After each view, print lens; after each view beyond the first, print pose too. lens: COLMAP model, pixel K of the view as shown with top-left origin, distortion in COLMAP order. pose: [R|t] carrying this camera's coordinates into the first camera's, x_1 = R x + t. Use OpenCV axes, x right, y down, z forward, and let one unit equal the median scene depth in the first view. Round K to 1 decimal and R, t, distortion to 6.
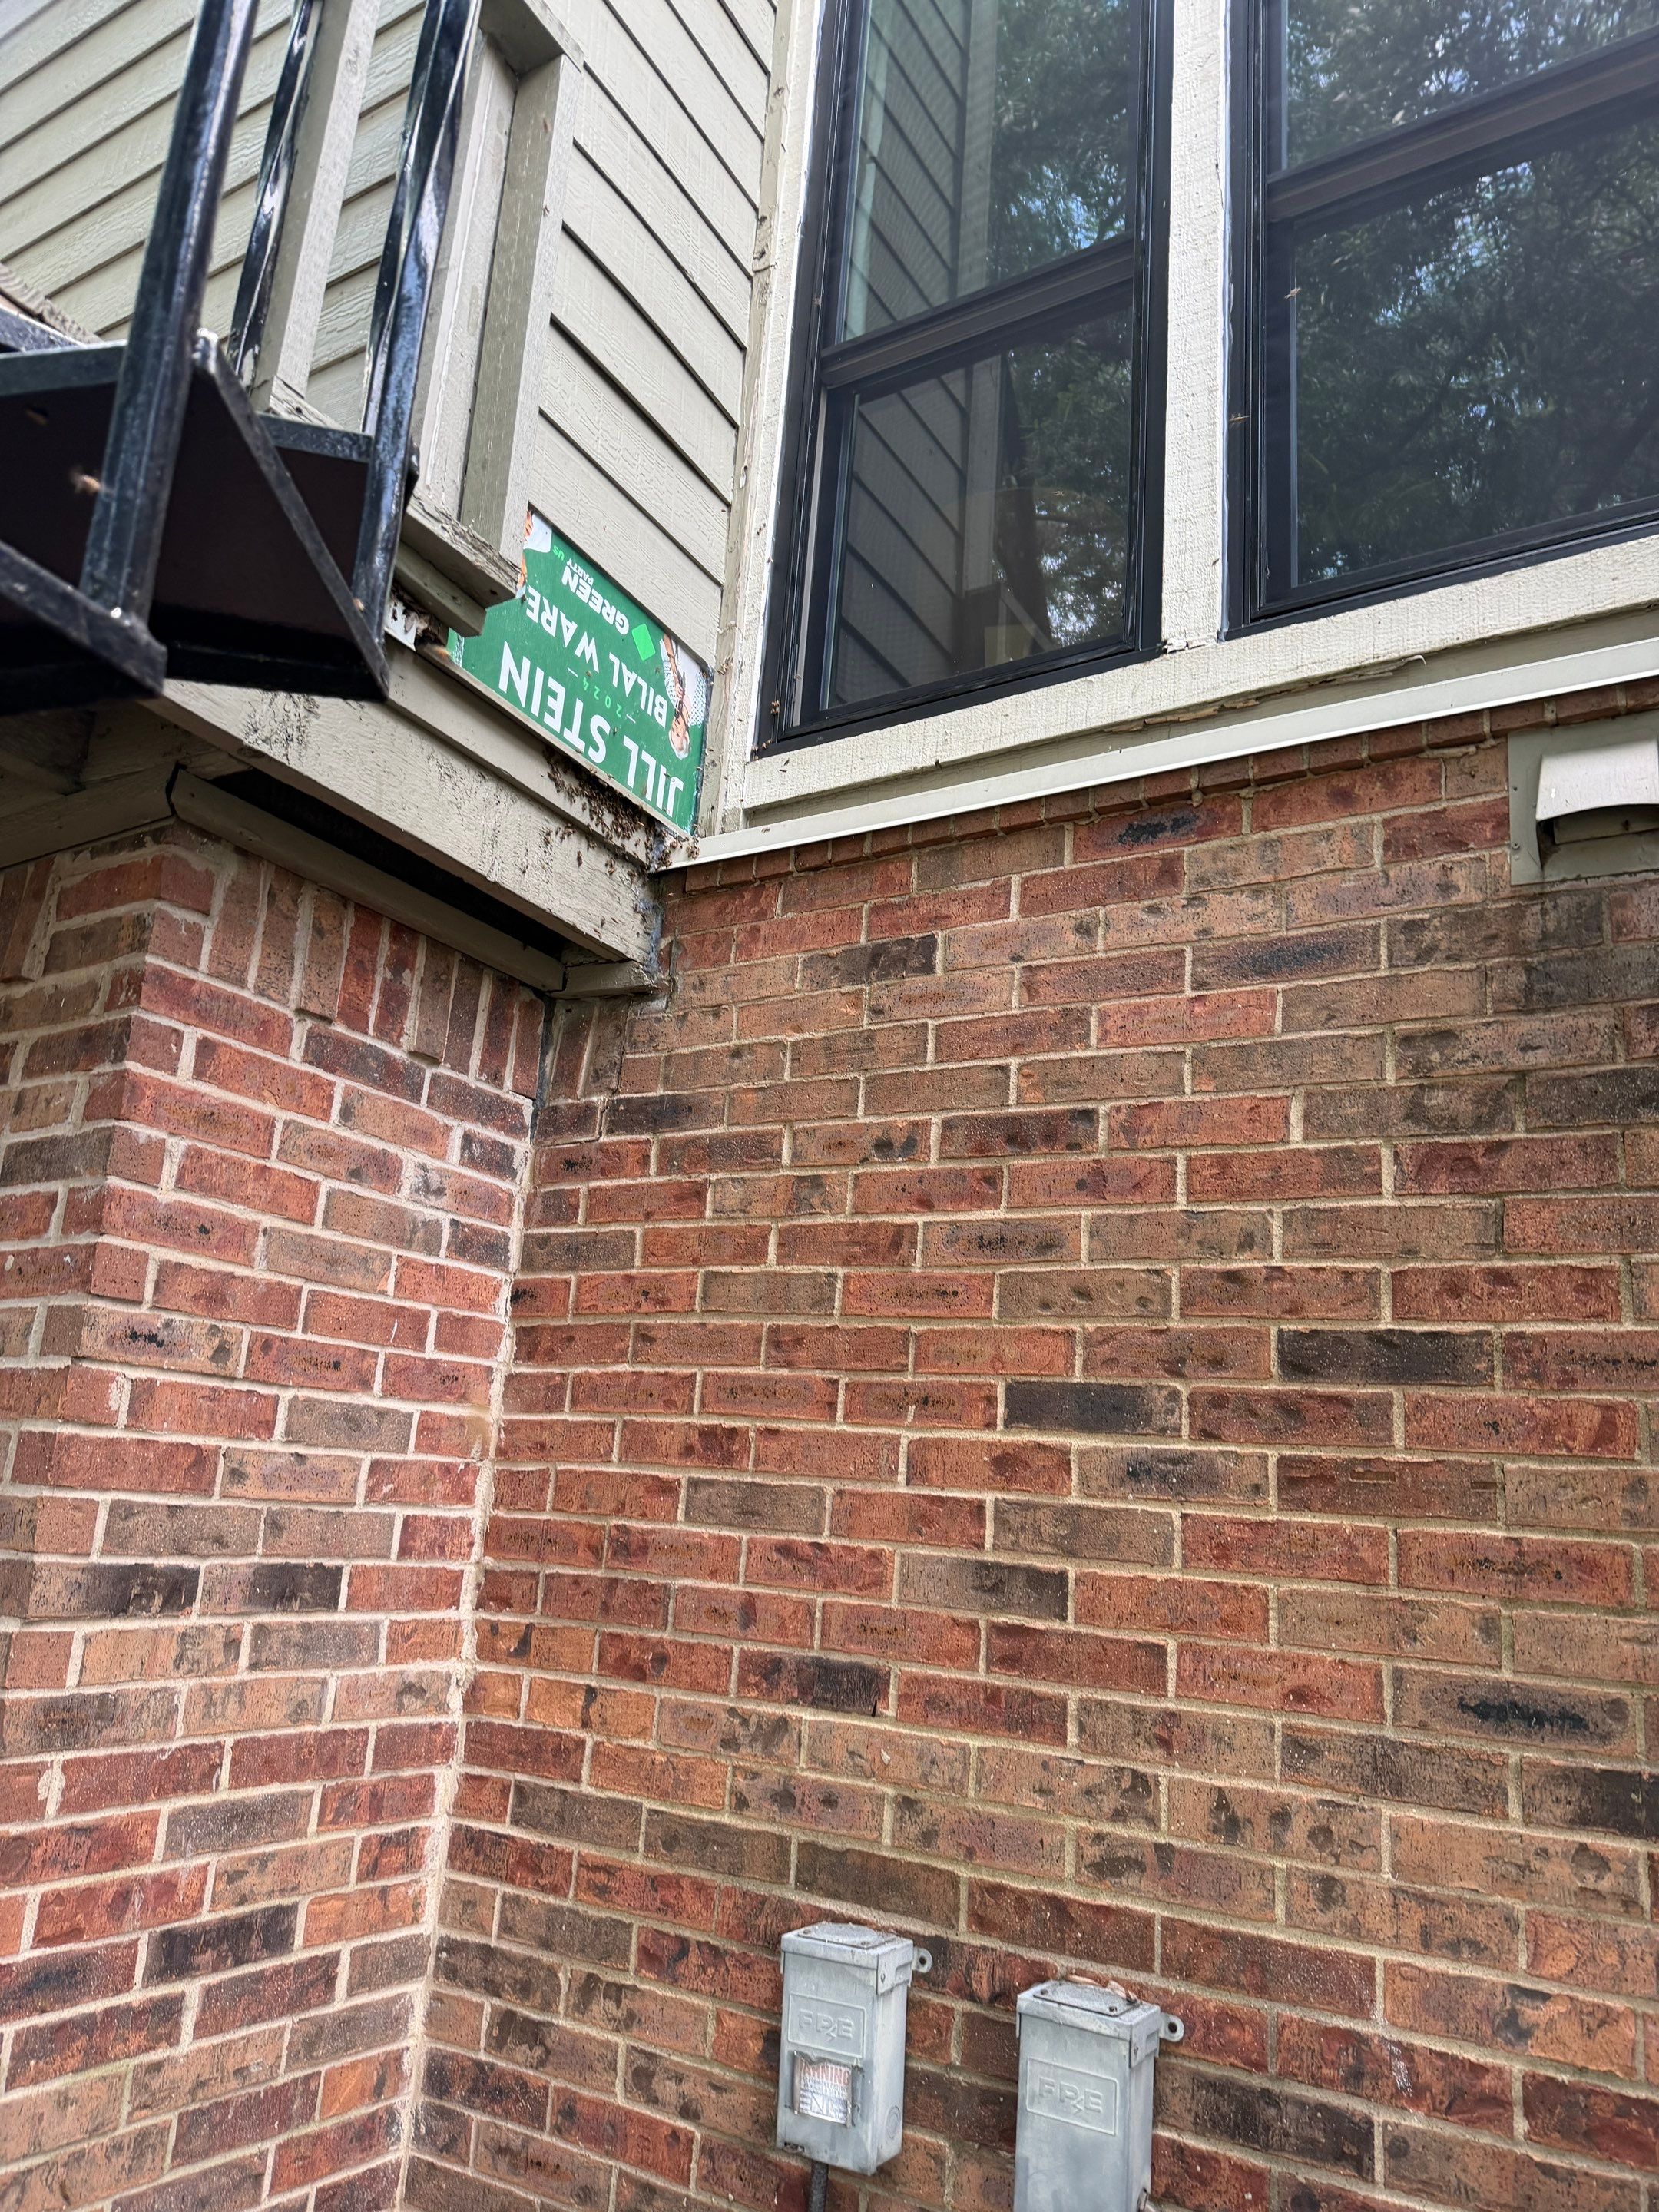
lens RADIAL K [[1504.1, 0, 829.5], [0, 1504.1, 1106.0], [0, 0, 1]] dist [0.004812, 0.000836]
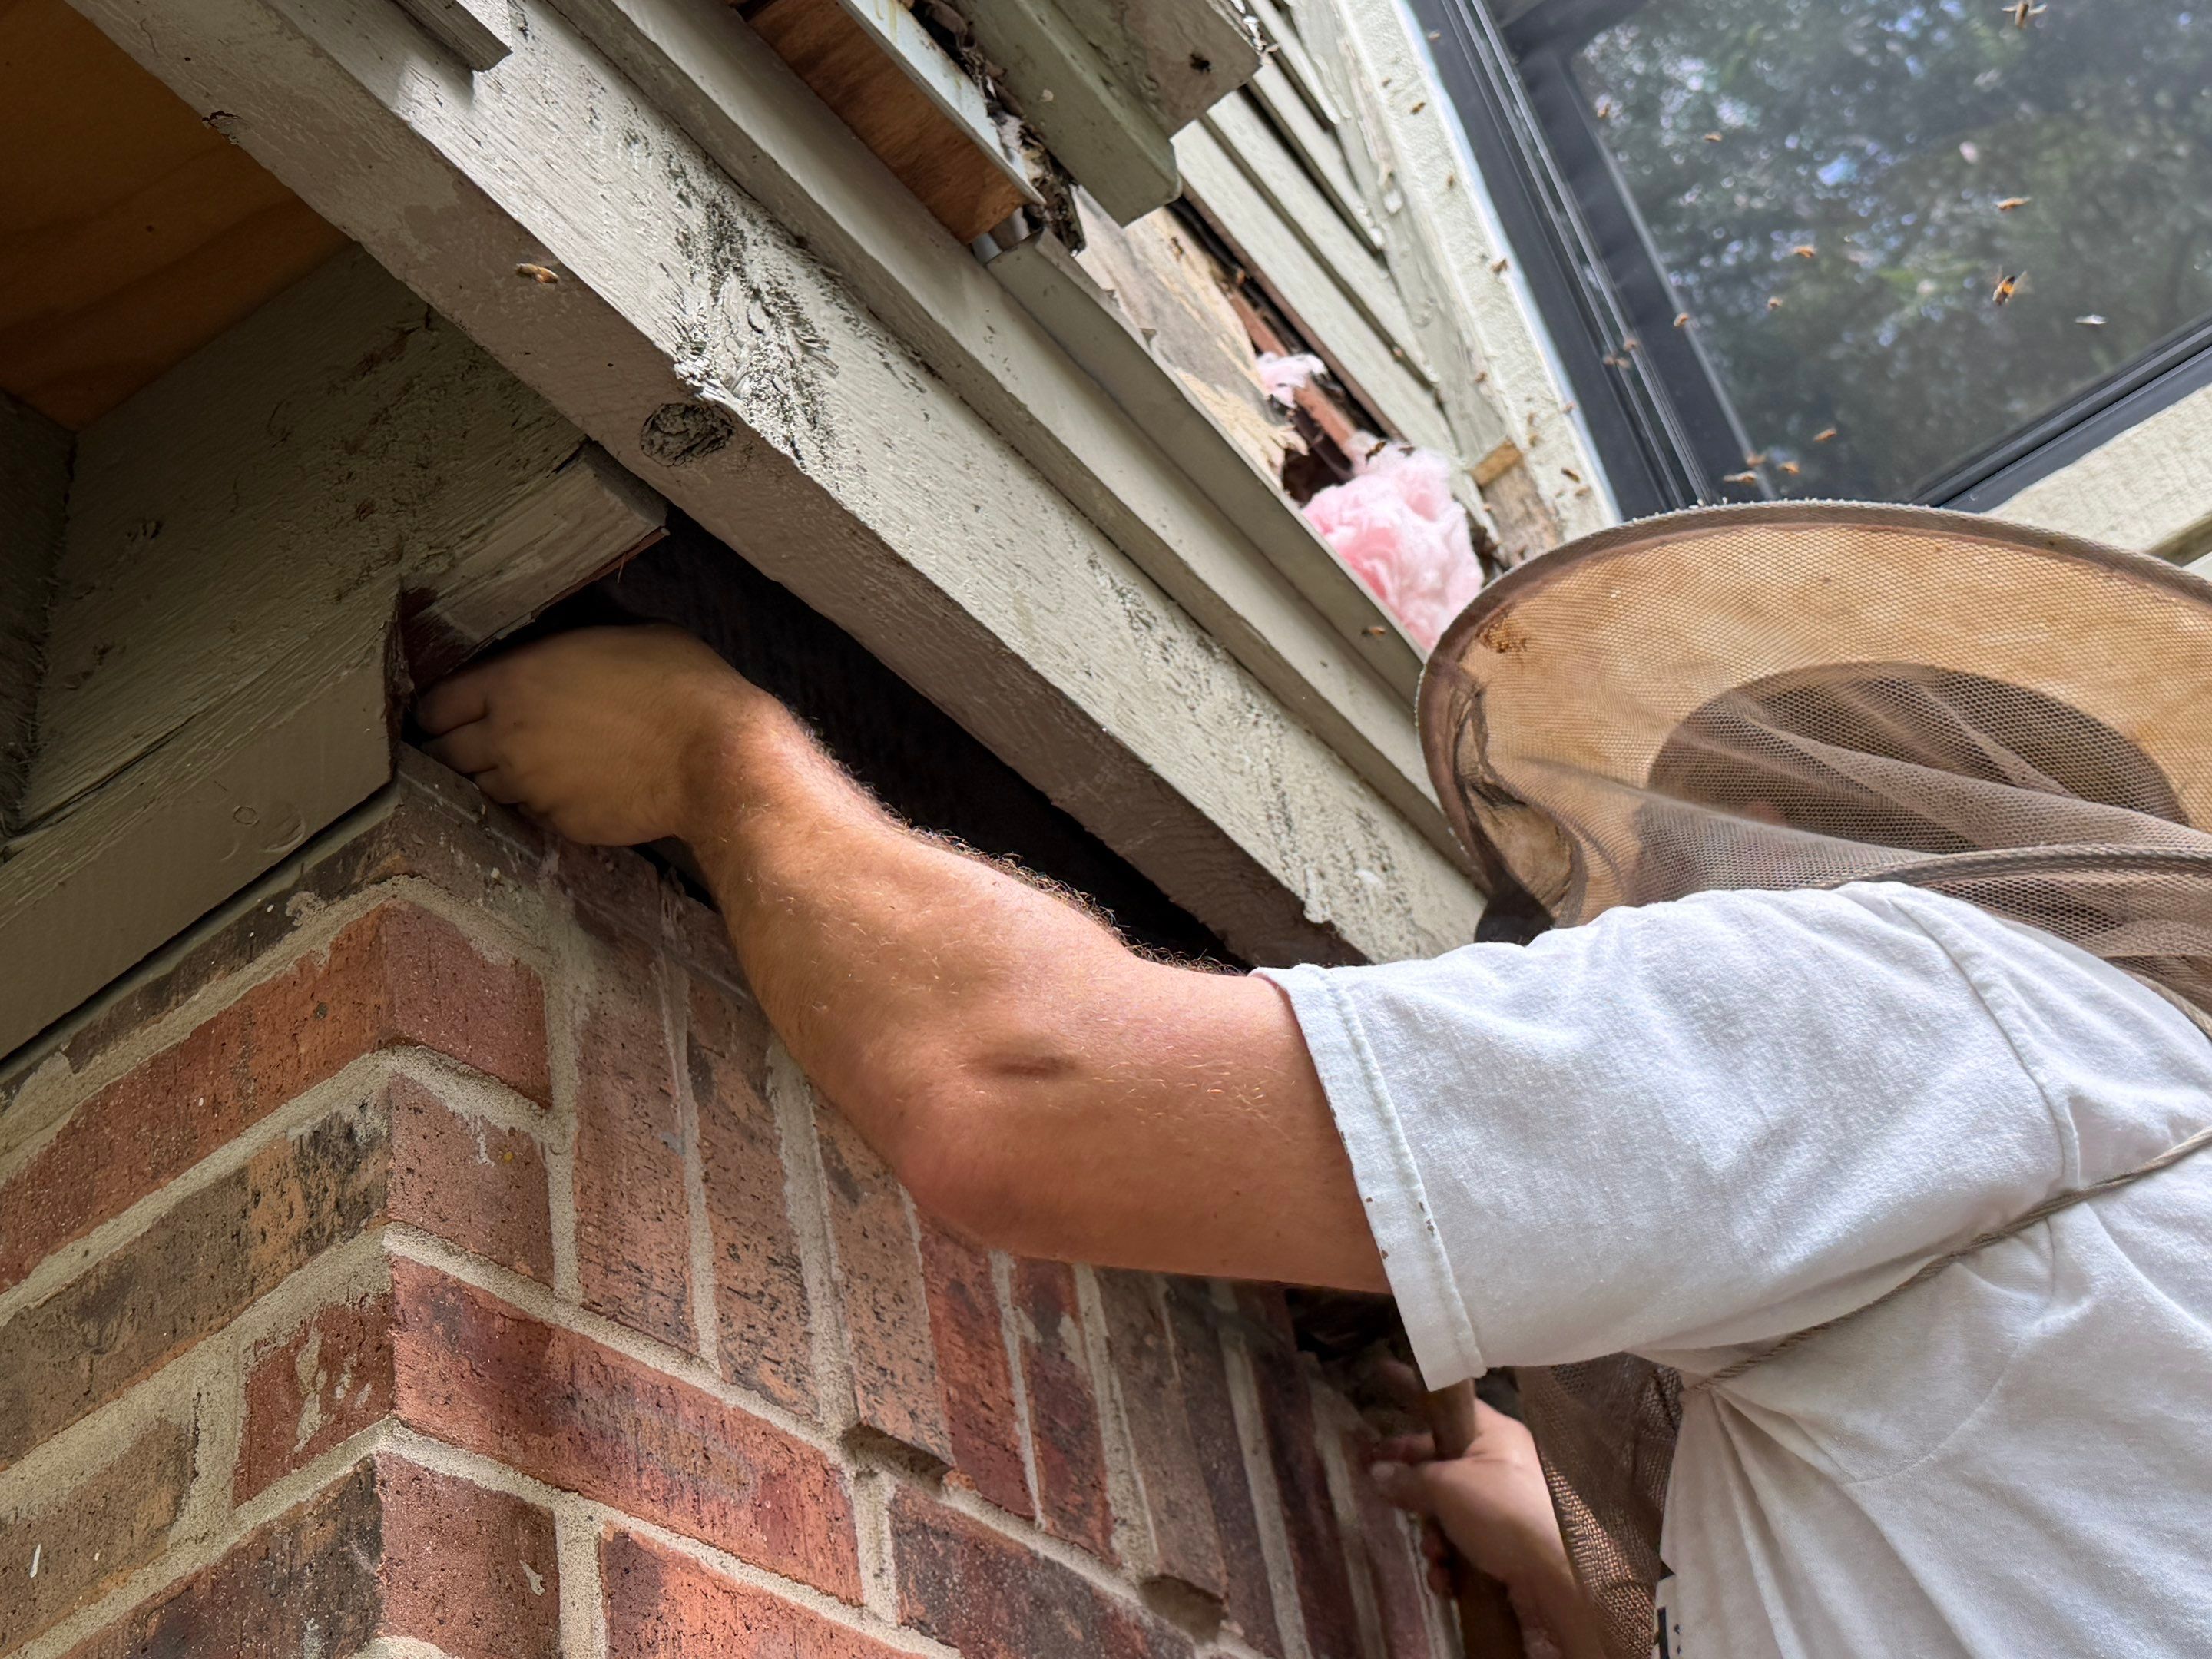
lens RADIAL K [[2687.8, 0, 1106.0], [0, 2687.8, 829.5], [0, 0, 1]] dist [0.132174, -0.006185]
pose [[0.968356, -0.233904, 0.087044, -0.330335], [0.248730, 0.875797, -0.413659, 0.058406], [0.020523, 0.422220, 0.906261, 0.506066]]
